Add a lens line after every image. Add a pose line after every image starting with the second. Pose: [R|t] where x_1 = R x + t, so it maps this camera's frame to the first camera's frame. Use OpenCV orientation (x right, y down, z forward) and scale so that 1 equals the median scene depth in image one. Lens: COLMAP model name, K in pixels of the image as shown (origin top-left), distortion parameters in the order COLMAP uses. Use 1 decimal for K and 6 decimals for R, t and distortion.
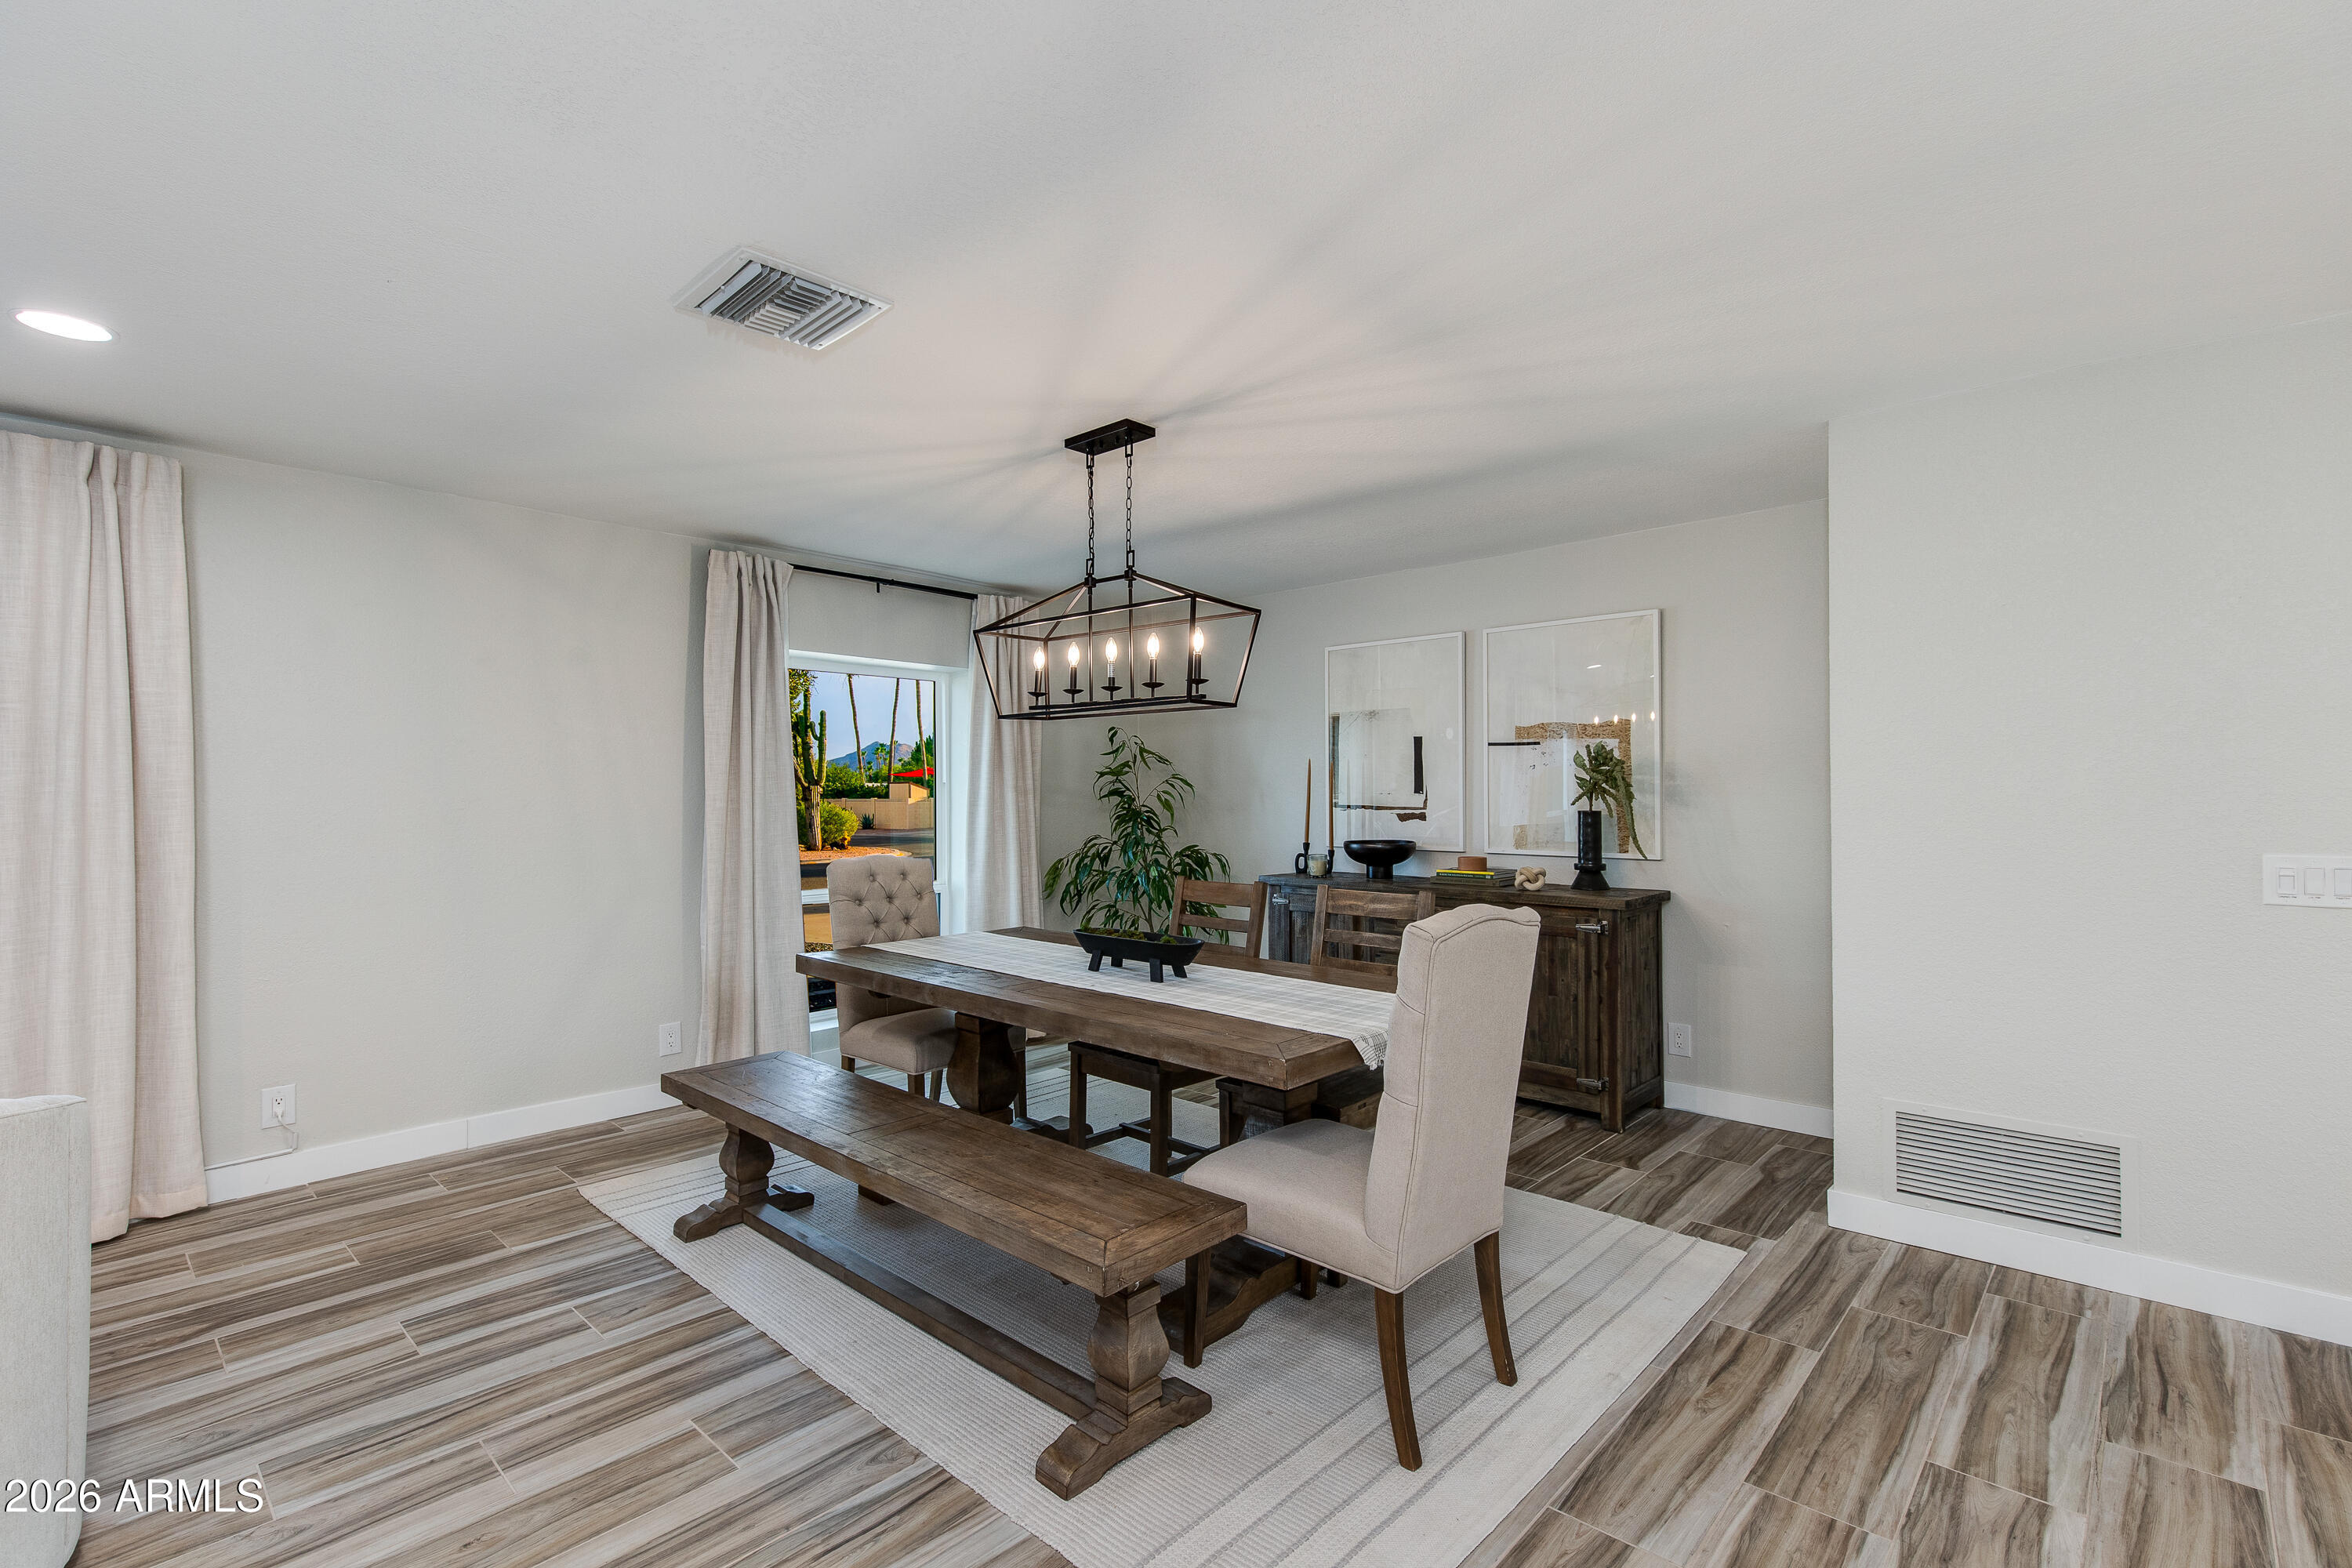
lens RADIAL K [[1086.0, 0, 1165.3], [0, 1086.0, 778.3], [0, 0, 1]] dist [0.013420, -0.000902]
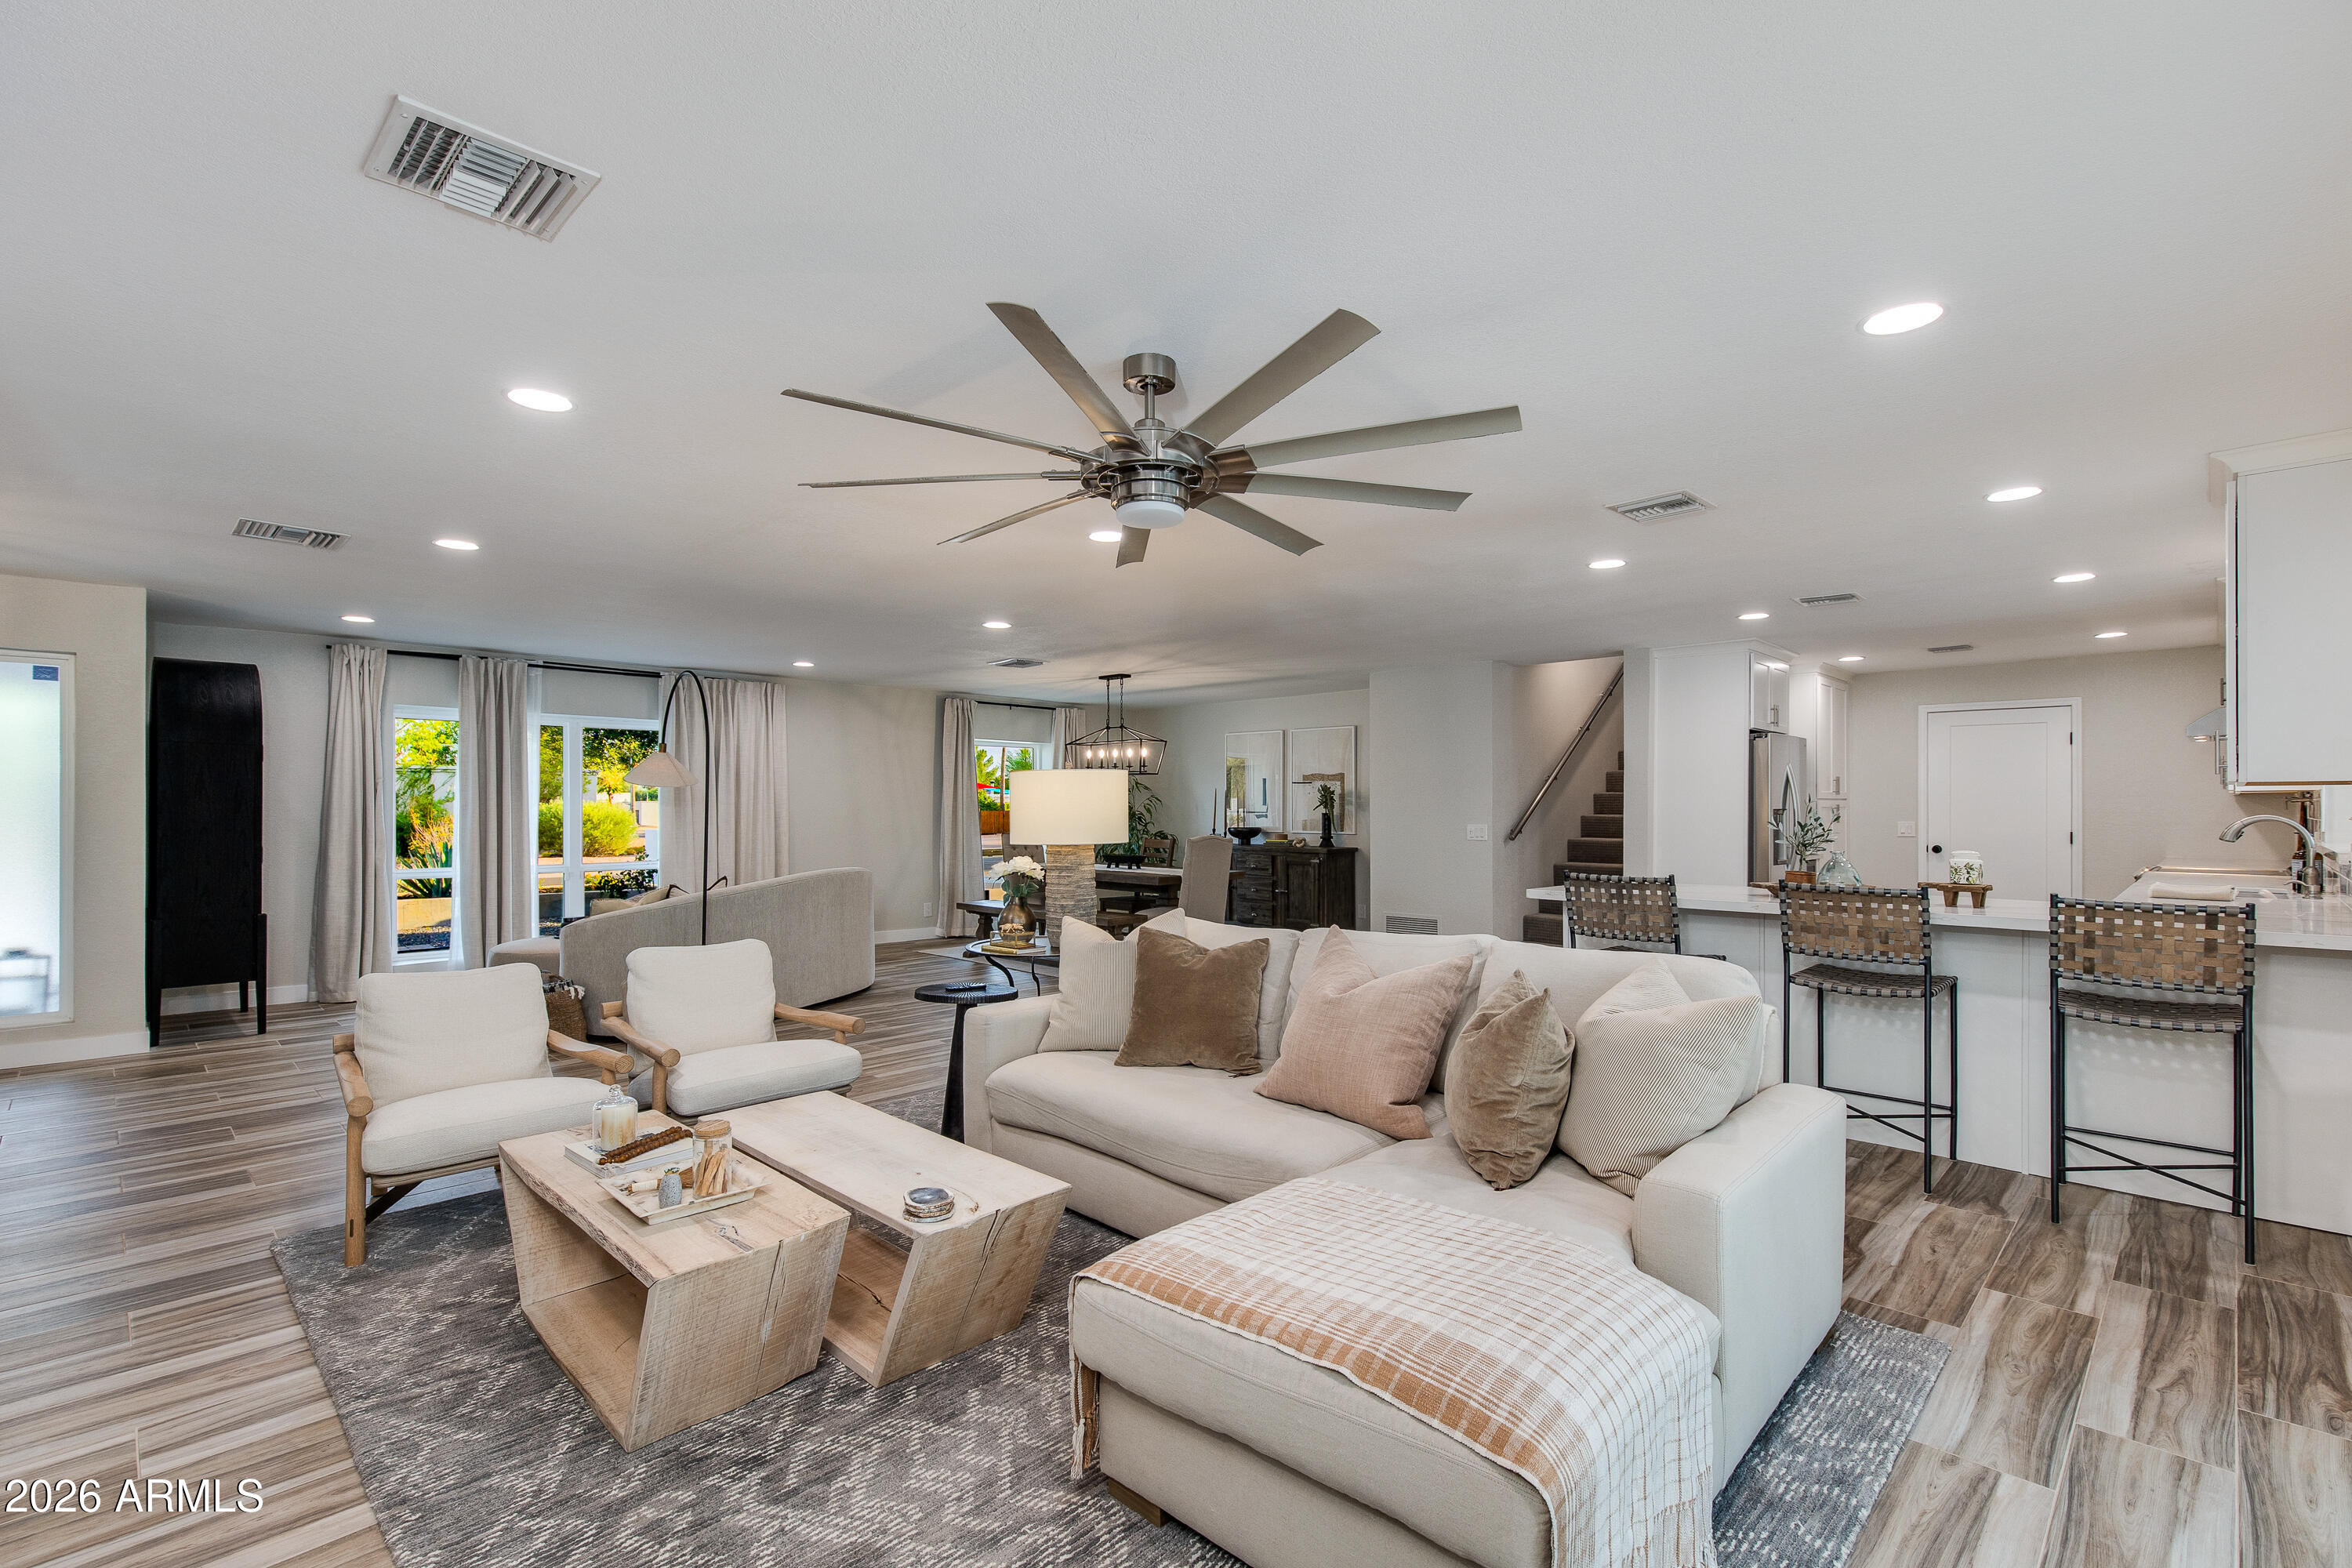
lens RADIAL K [[1086.0, 0, 1172.9], [0, 1086.0, 799.7], [0, 0, 1]] dist [0.013420, -0.000902]
pose [[0.999637, 0.002846, -0.026793, 0.139298], [-0.002625, 0.999962, 0.008272, -0.017743], [0.026816, -0.008199, 0.999607, -1.417373]]
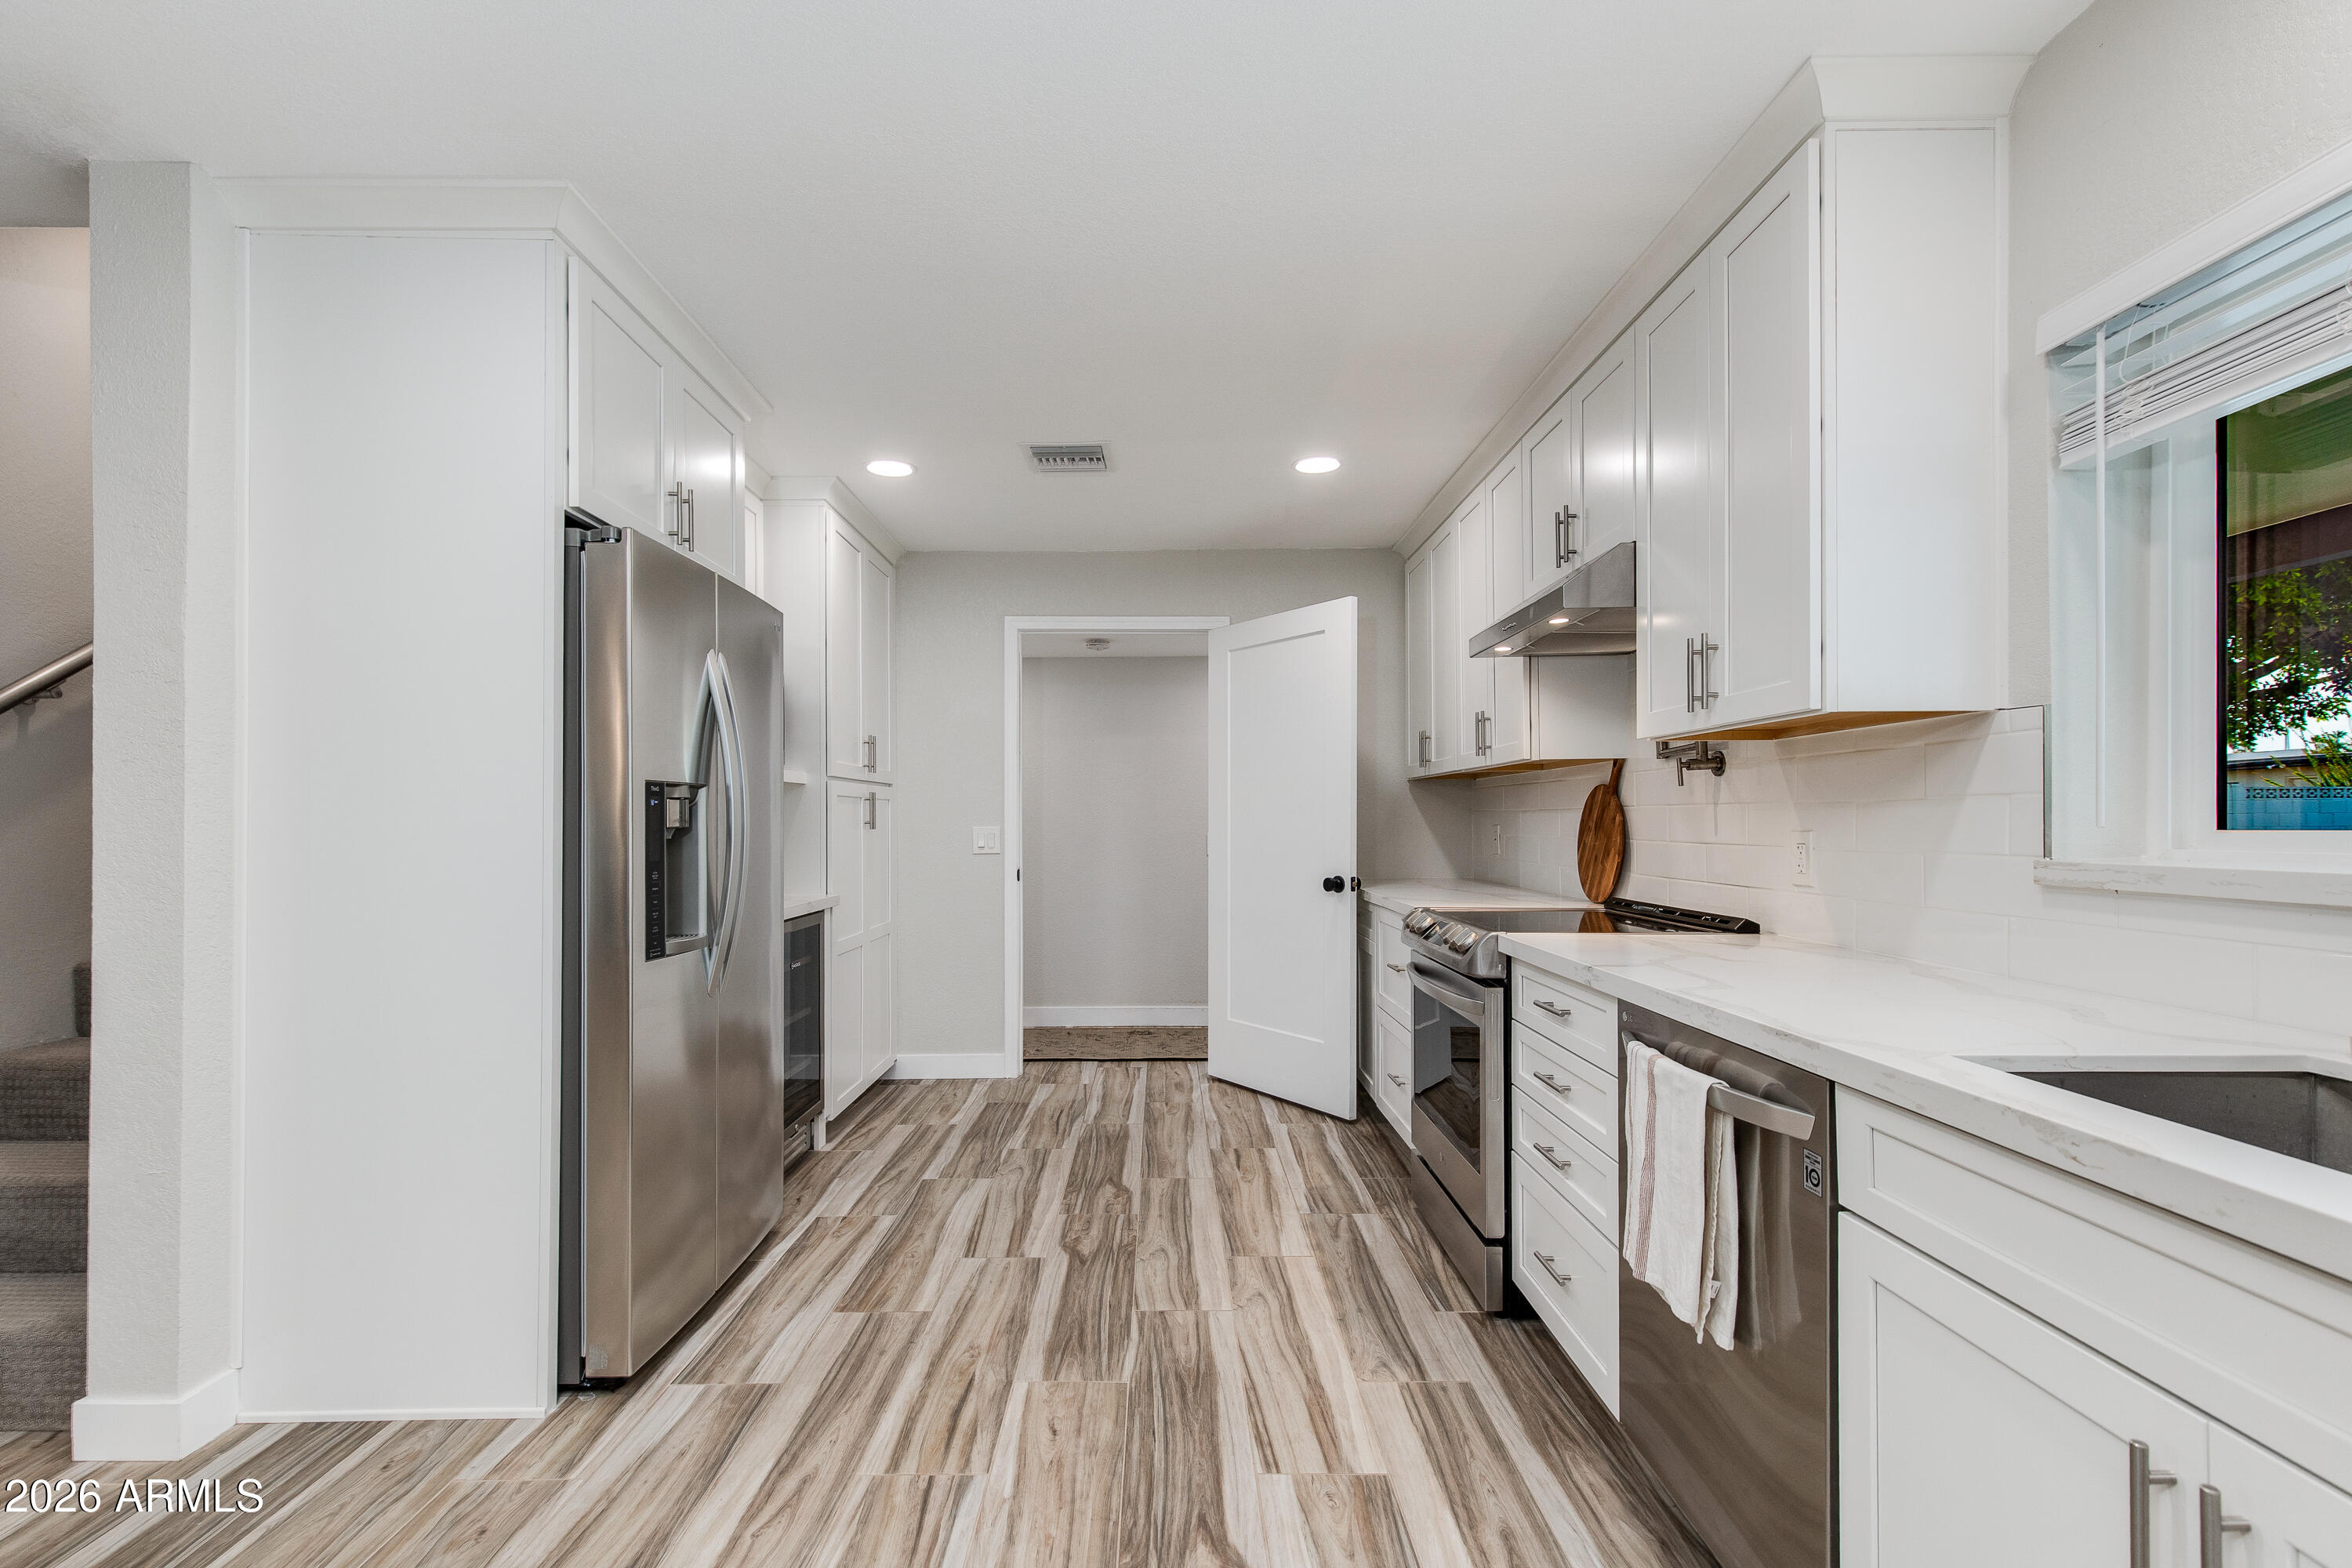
lens RADIAL K [[1078.8, 0, 1169.2], [0, 1078.8, 836.1], [0, 0, 1]] dist [0.010093, 0.000614]
pose [[0.729027, -0.007683, 0.684442, 0.883353], [-0.011786, 0.999648, 0.023775, 0.021362], [-0.684383, -0.025399, 0.728680, -0.197684]]
